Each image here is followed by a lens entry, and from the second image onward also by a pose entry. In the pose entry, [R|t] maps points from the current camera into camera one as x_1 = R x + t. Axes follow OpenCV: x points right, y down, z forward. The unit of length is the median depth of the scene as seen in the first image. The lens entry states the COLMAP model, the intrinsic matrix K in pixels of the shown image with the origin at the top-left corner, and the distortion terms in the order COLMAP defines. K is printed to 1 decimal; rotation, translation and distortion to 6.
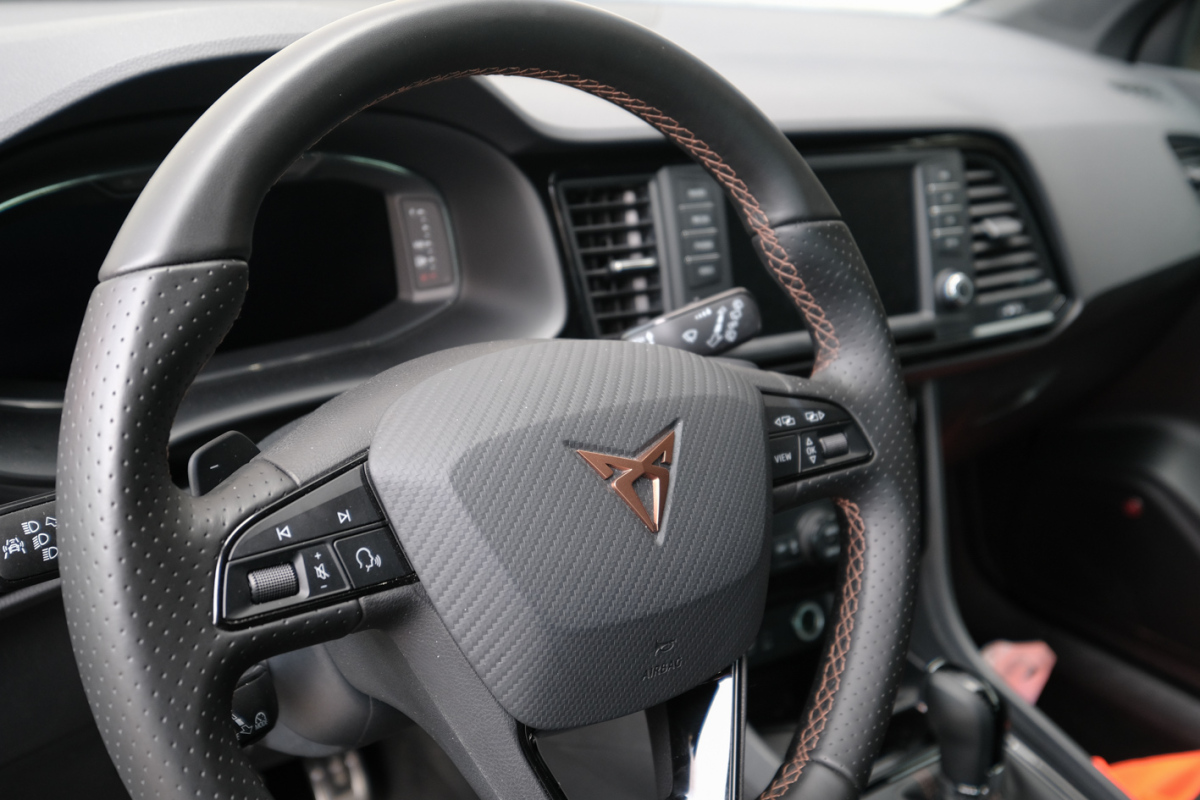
lens RADIAL K [[1219.9, 0, 600.0], [0, 1219.9, 400.0], [0, 0, 1]] dist [0.001599, 0.004949]
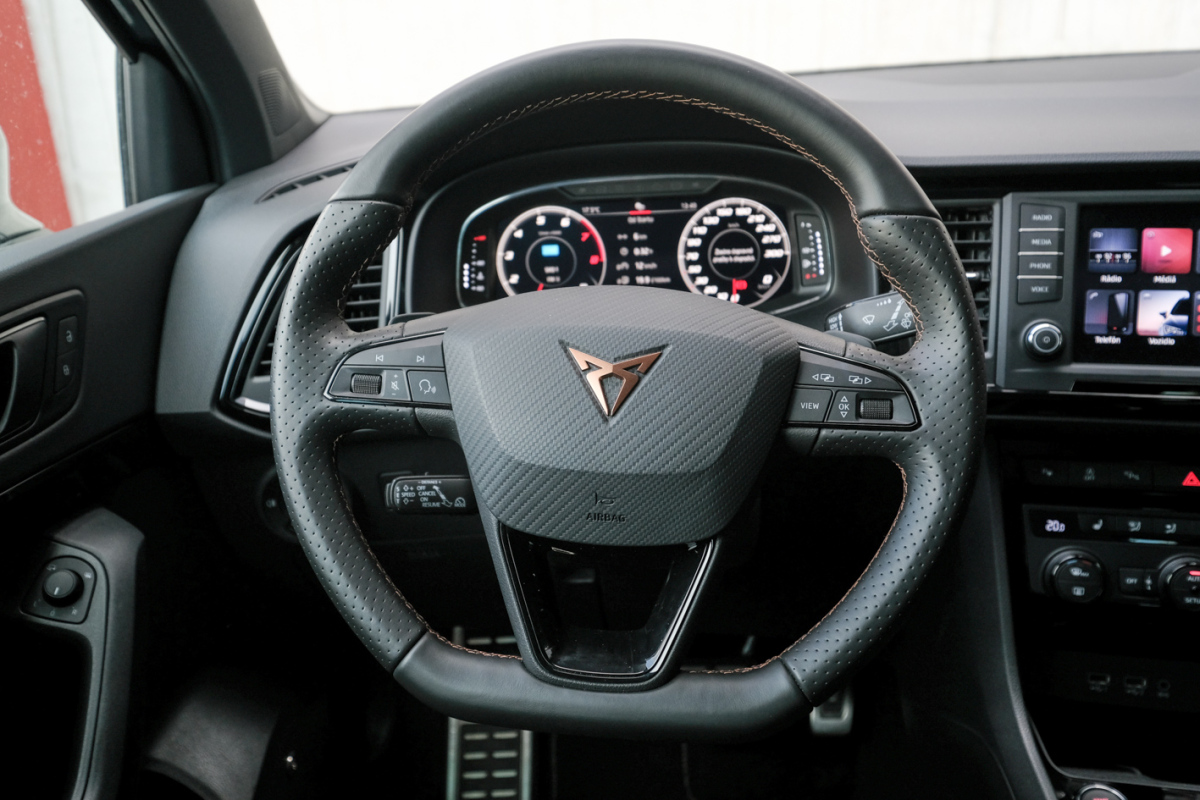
lens RADIAL K [[1034.3, 0, 600.0], [0, 1034.3, 400.0], [0, 0, 1]] dist [0.004863, 0.005643]
pose [[0.686055, 0.149241, -0.712078, 0.683697], [-0.179664, 0.983176, 0.032961, 0.042132], [0.705017, 0.105322, 0.701326, 0.131209]]
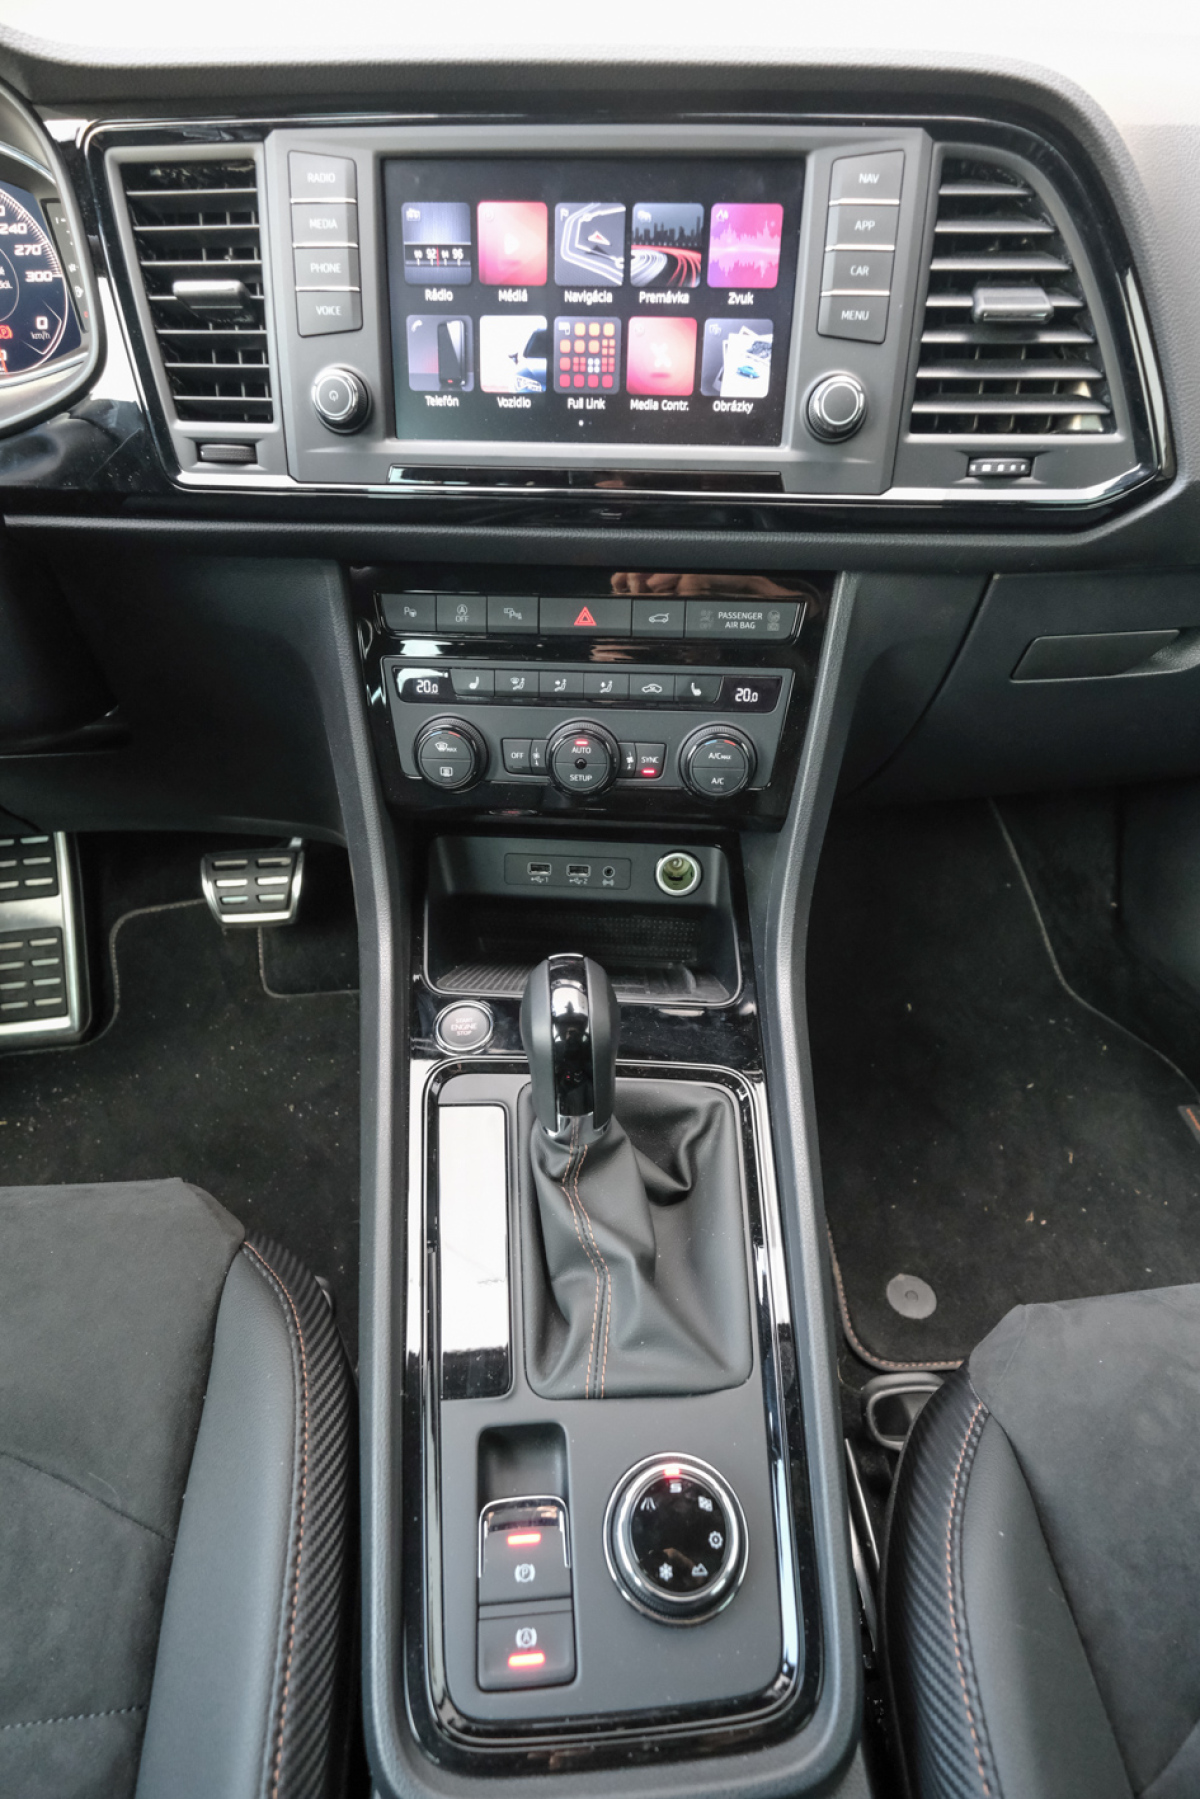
lens RADIAL K [[905.4, 0, 600.0], [0, 905.4, 899.5], [0, 0, 1]] dist [-0.004270, -0.001344]
pose [[0.790408, 0.329835, -0.516201, 0.820383], [-0.173473, 0.928691, 0.327780, 0.014207], [0.587505, -0.169533, 0.791263, 0.878652]]
